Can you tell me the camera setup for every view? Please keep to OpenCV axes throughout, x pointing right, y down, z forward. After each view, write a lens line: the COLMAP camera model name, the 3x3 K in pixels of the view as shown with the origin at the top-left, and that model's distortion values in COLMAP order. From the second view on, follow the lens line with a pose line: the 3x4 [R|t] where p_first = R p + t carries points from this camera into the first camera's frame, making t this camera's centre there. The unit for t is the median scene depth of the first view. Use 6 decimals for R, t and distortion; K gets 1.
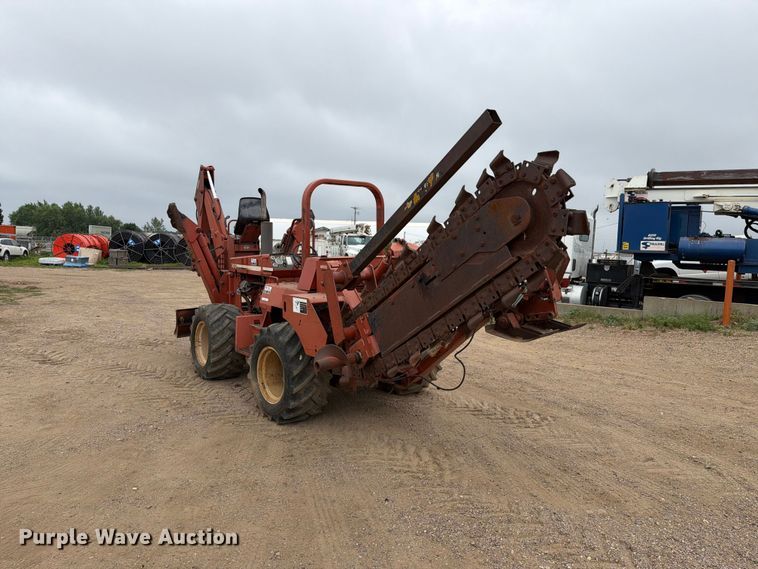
lens RADIAL K [[535.2, 0, 374.4], [0, 535.2, 283.0], [0, 0, 1]] dist [0.076619, -0.105557]
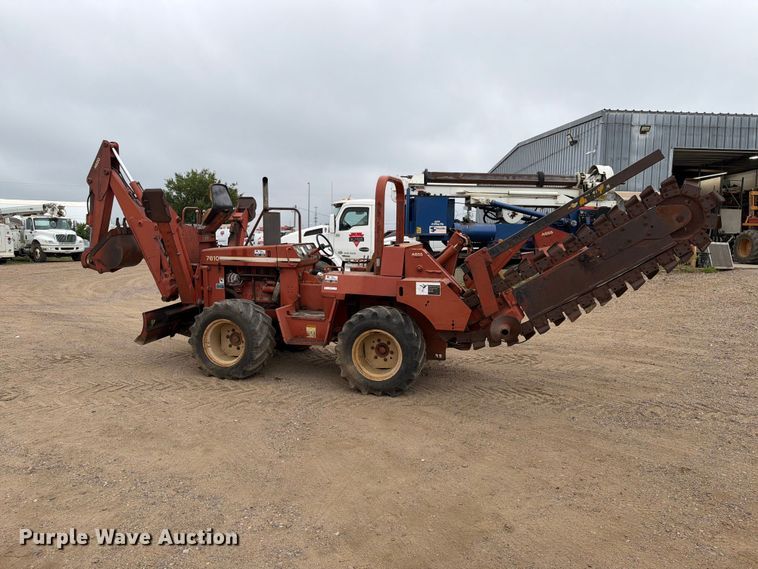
lens RADIAL K [[535.2, 0, 374.4], [0, 535.2, 283.0], [0, 0, 1]] dist [0.076619, -0.105557]
pose [[0.803355, -0.071429, 0.591201, -0.378204], [0.051715, 0.997398, 0.050232, -0.013937], [-0.593251, -0.009780, 0.804958, 0.057656]]
